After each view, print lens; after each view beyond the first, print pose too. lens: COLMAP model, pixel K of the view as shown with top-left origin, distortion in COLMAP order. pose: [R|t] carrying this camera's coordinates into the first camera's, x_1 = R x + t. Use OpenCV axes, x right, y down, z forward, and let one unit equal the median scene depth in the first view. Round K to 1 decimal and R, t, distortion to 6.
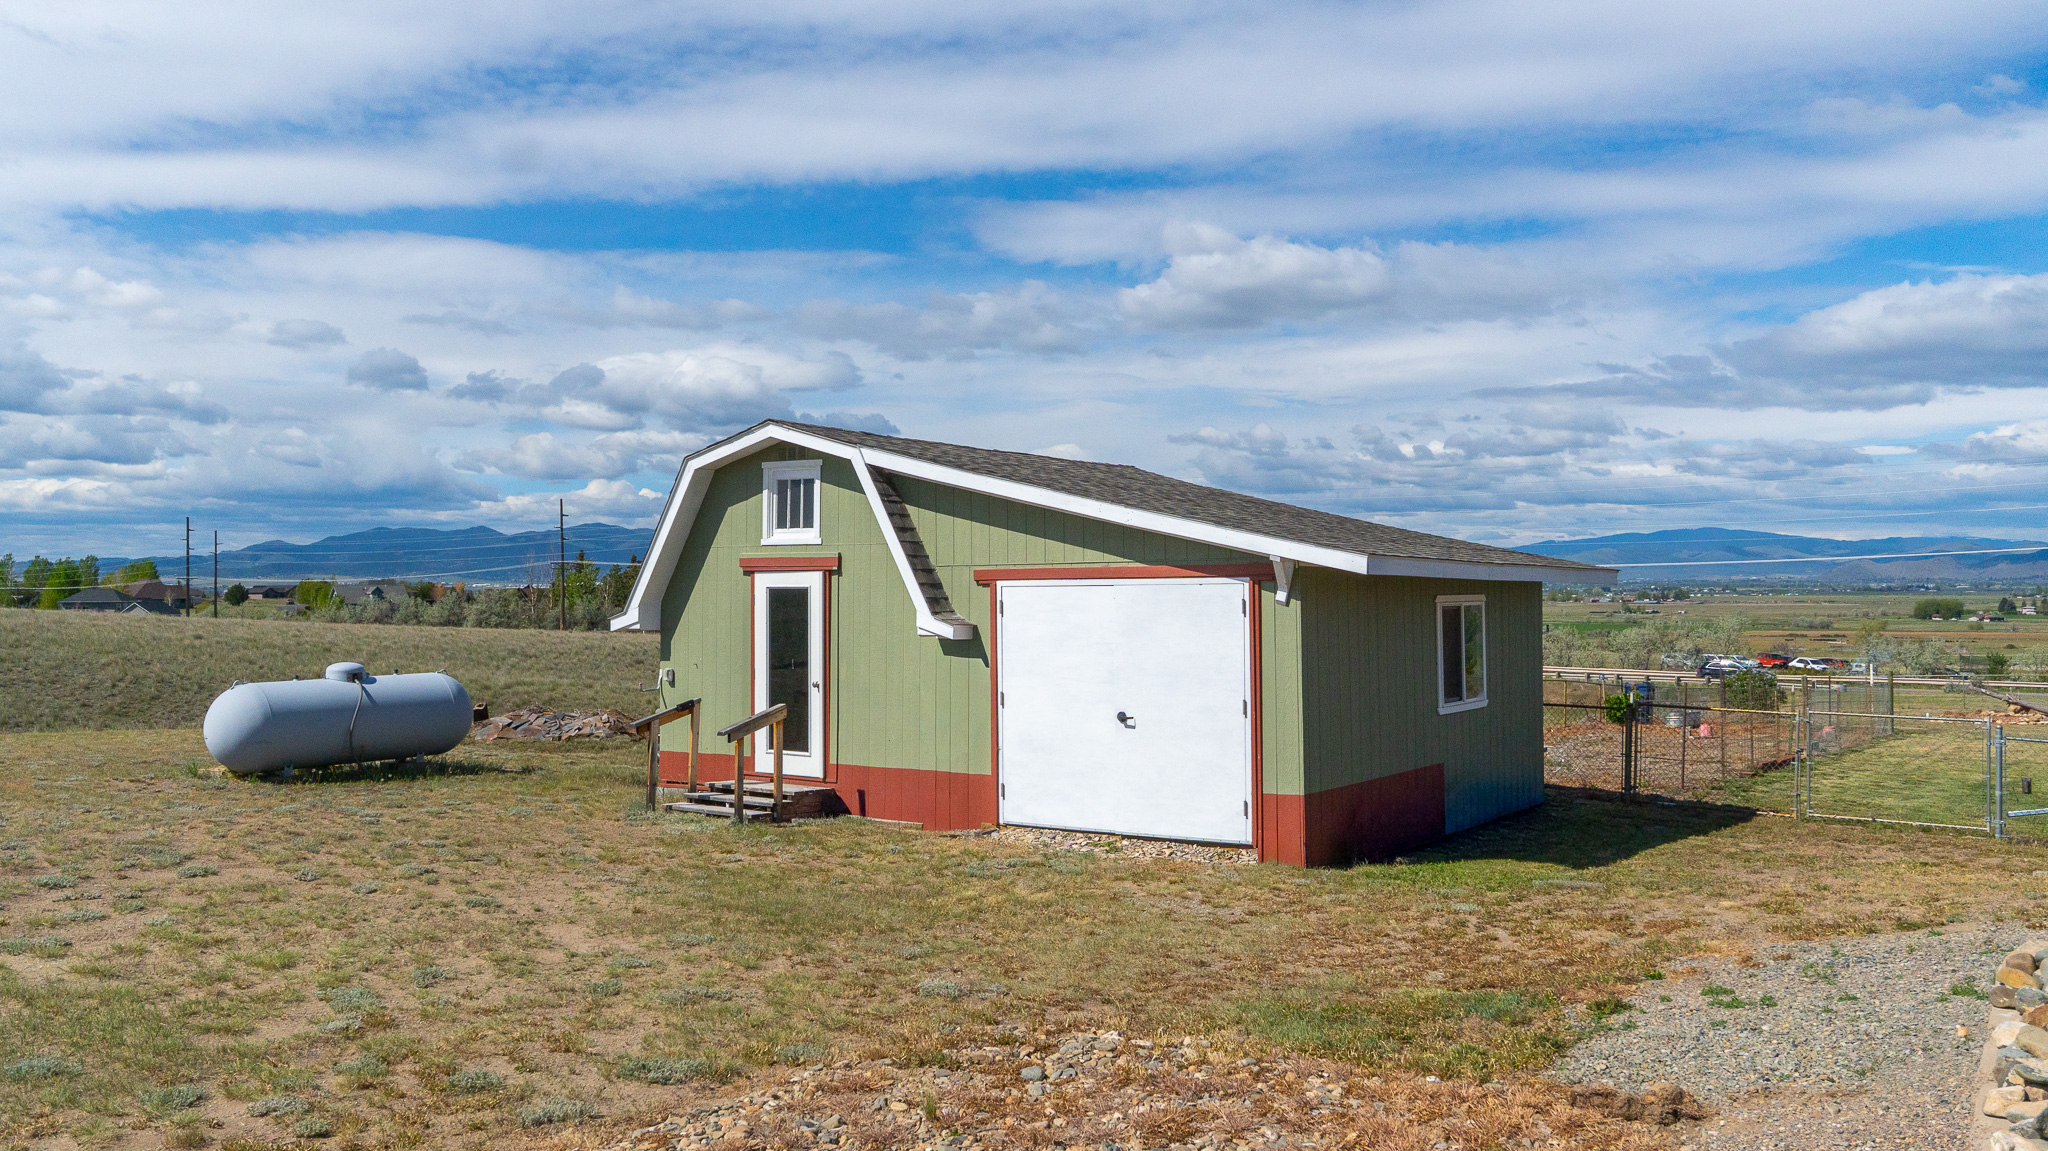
lens RADIAL K [[1704.1, 0, 1032.2], [0, 1704.1, 567.0], [0, 0, 1]] dist [-0.001497, 0.009702]
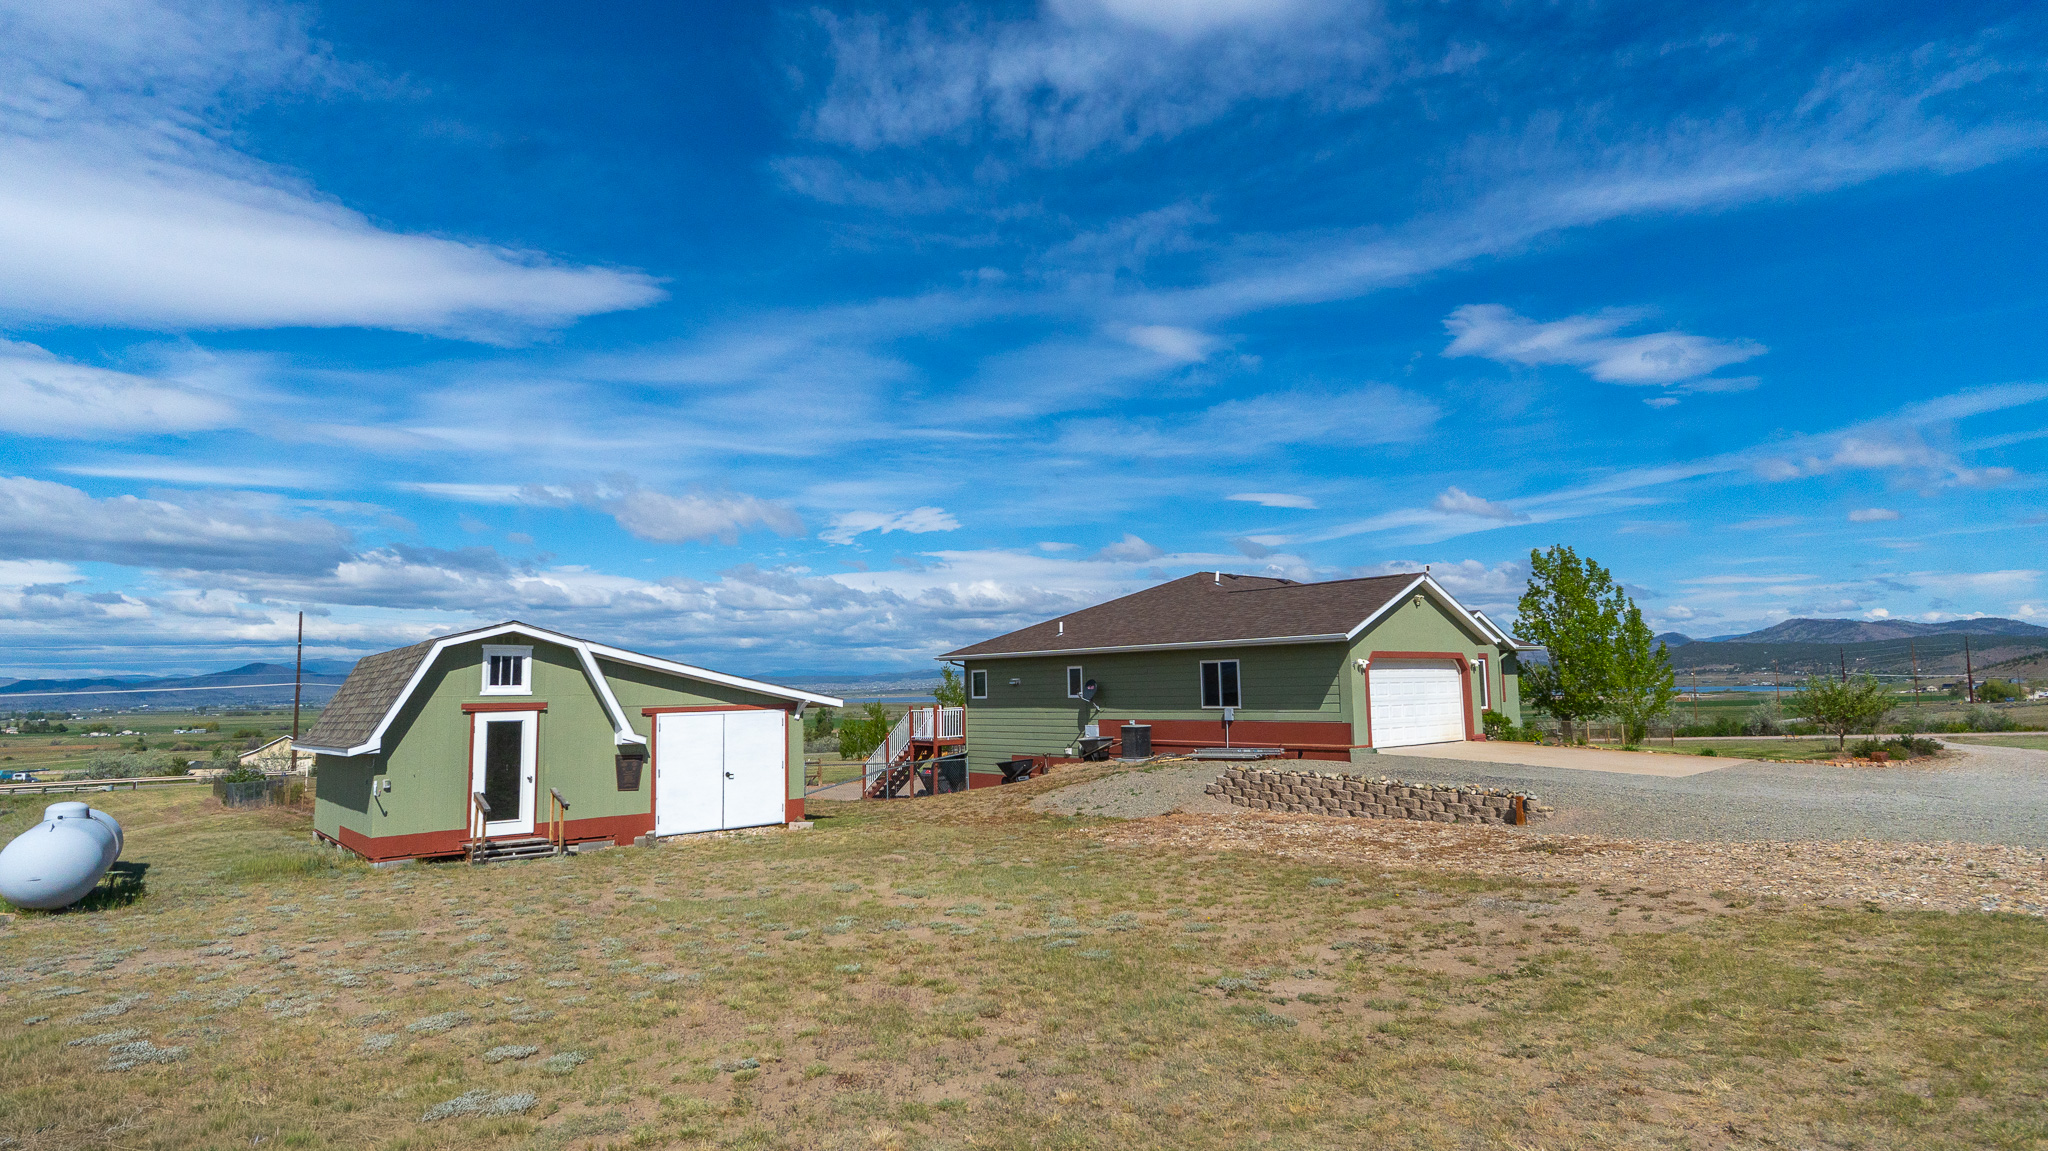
lens RADIAL K [[1053.5, 0, 1008.8], [0, 1053.5, 573.3], [0, 0, 1]] dist [0.001527, 0.001568]
pose [[0.270688, 0.106824, 0.956722, -1.040442], [0.007476, 0.993561, -0.113053, -0.011643], [-0.962638, 0.037754, 0.268147, 0.247669]]
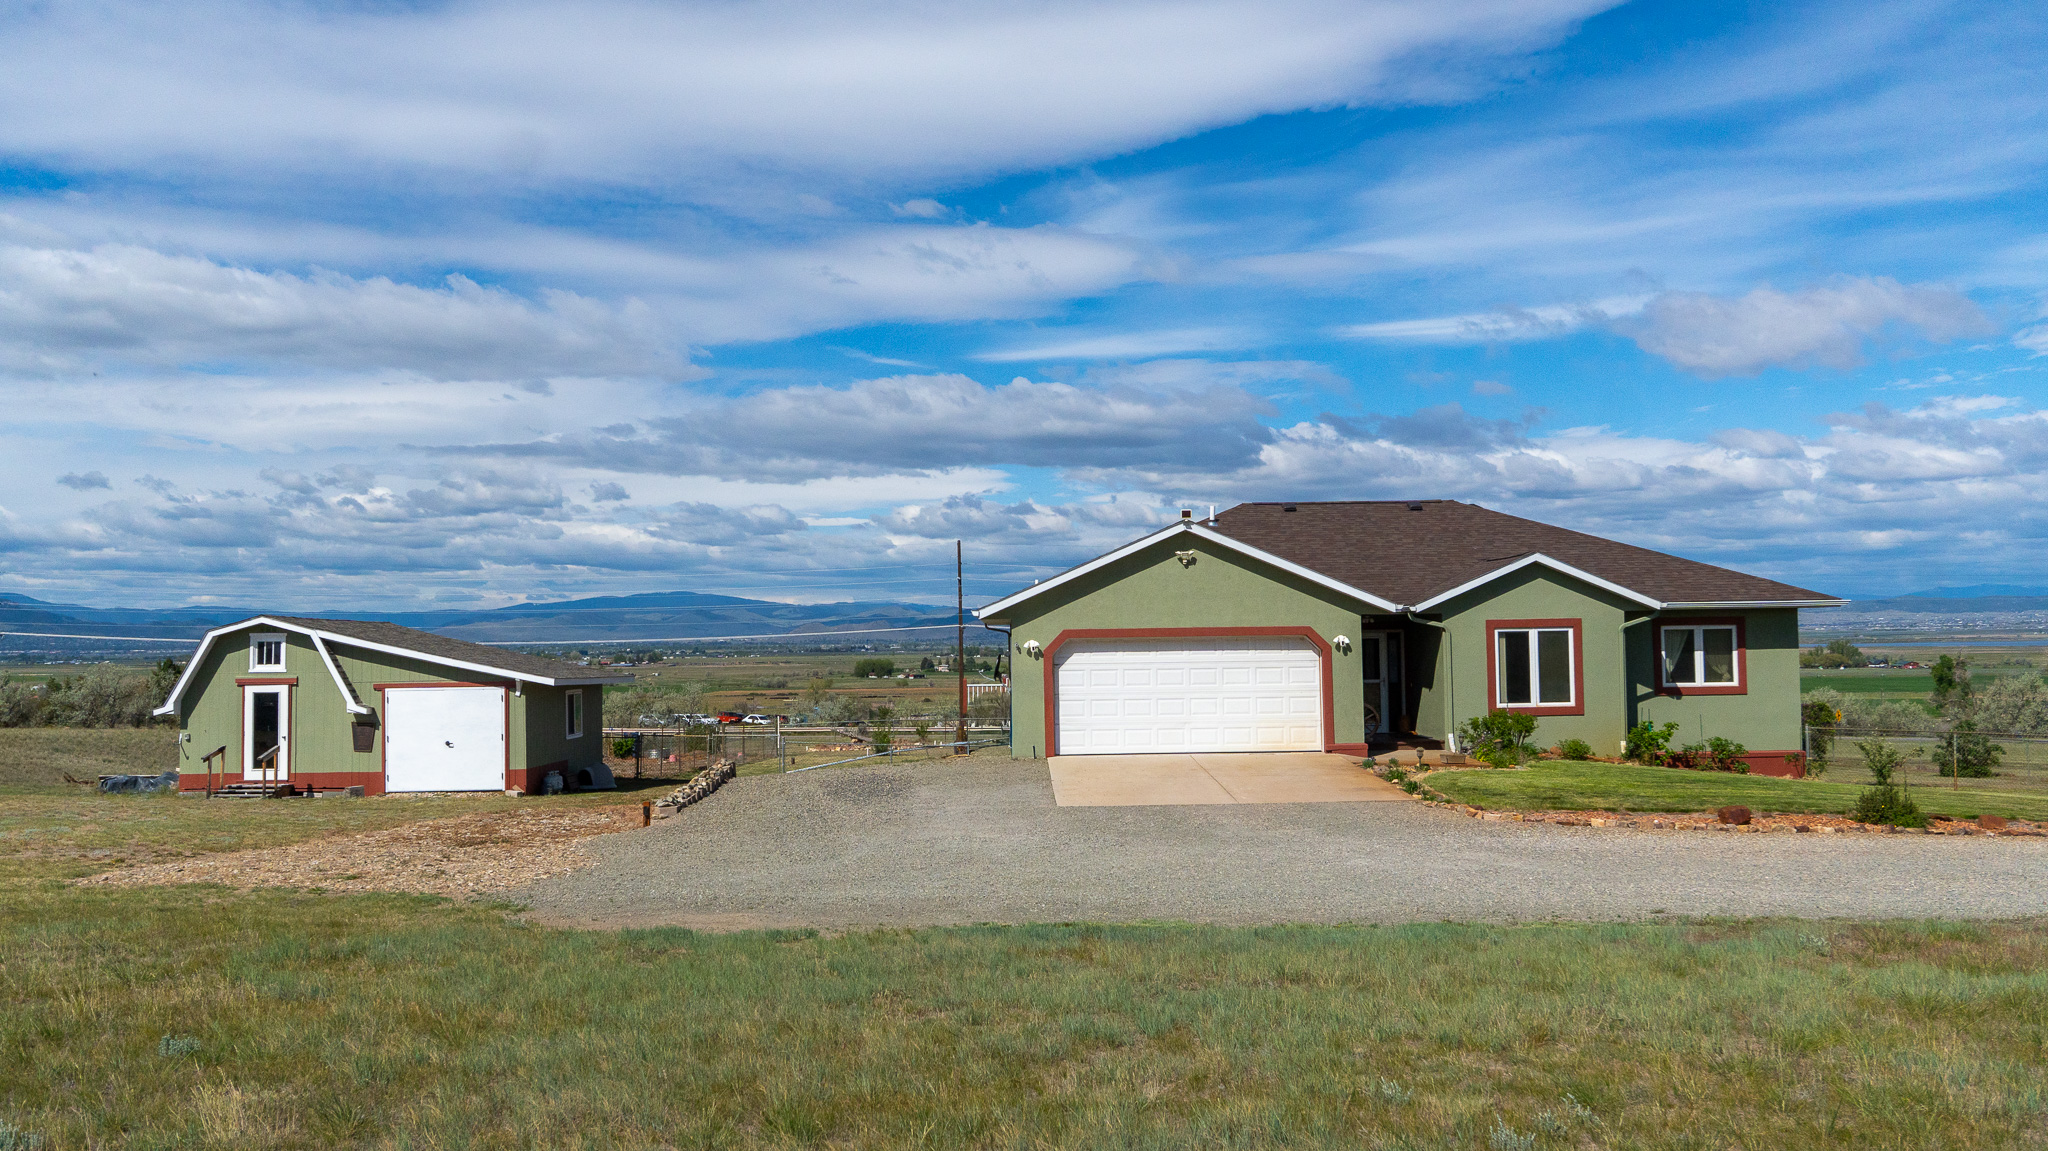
lens RADIAL K [[1704.1, 0, 1041.9], [0, 1704.1, 561.6], [0, 0, 1]] dist [-0.001497, 0.009702]
pose [[0.832706, 0.021225, 0.553308, -0.534783], [0.001284, 0.999188, -0.040261, -0.066555], [-0.553713, 0.034236, 0.832003, -1.370602]]
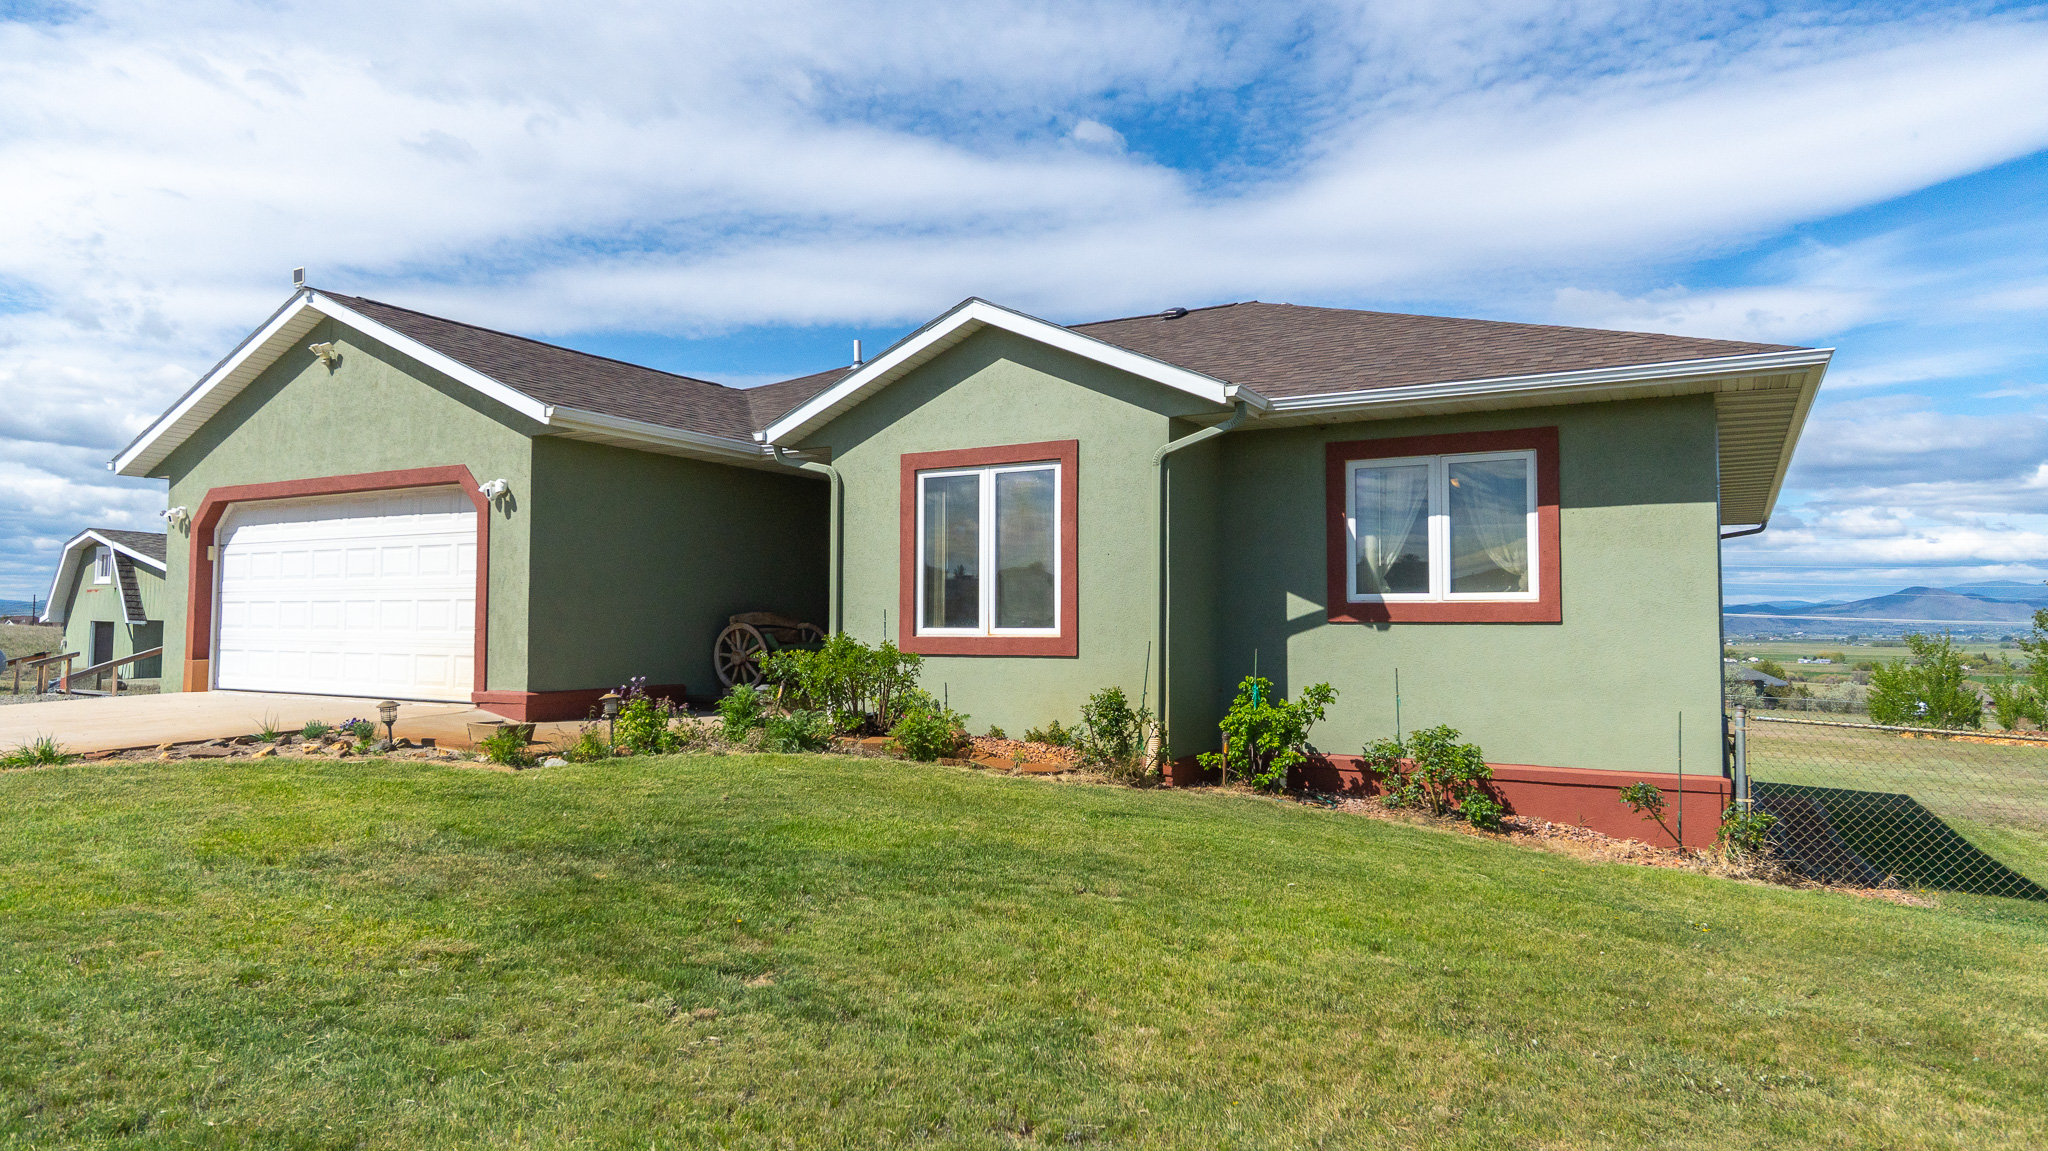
lens RADIAL K [[1215.2, 0, 1044.9], [0, 1215.2, 555.5], [0, 0, 1]] dist [-0.008742, -0.000934]
pose [[0.998940, 0.016444, 0.042990, 1.054608], [-0.014273, 0.998631, -0.050320, 0.012598], [-0.043759, 0.049653, 0.997807, -0.683795]]
